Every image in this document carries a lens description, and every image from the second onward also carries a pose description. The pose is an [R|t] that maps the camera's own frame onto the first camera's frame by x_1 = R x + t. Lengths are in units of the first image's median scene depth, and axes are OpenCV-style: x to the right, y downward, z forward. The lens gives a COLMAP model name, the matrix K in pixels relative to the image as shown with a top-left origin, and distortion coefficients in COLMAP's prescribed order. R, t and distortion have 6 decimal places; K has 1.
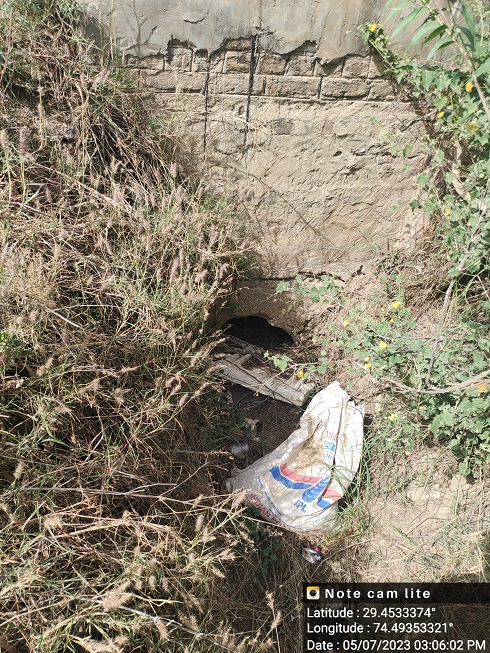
lens RADIAL K [[488.2, 0, 245.0], [0, 488.2, 326.5], [0, 0, 1]] dist [0.091108, 0.000105]
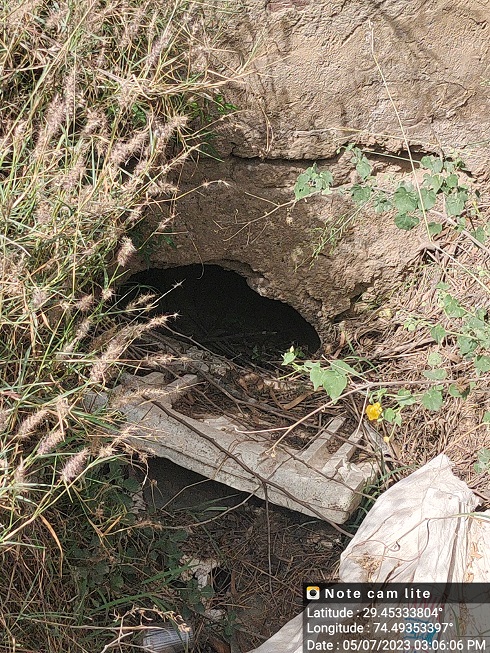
lens RADIAL K [[1576.4, 0, 245.0], [0, 1576.4, 326.5], [0, 0, 1]] dist [0.034254, 0.987283]
pose [[0.996465, 0.034424, 0.076630, -0.047427], [-0.035297, 0.999326, 0.010070, 0.011488], [-0.076232, -0.012739, 0.997009, -0.127786]]
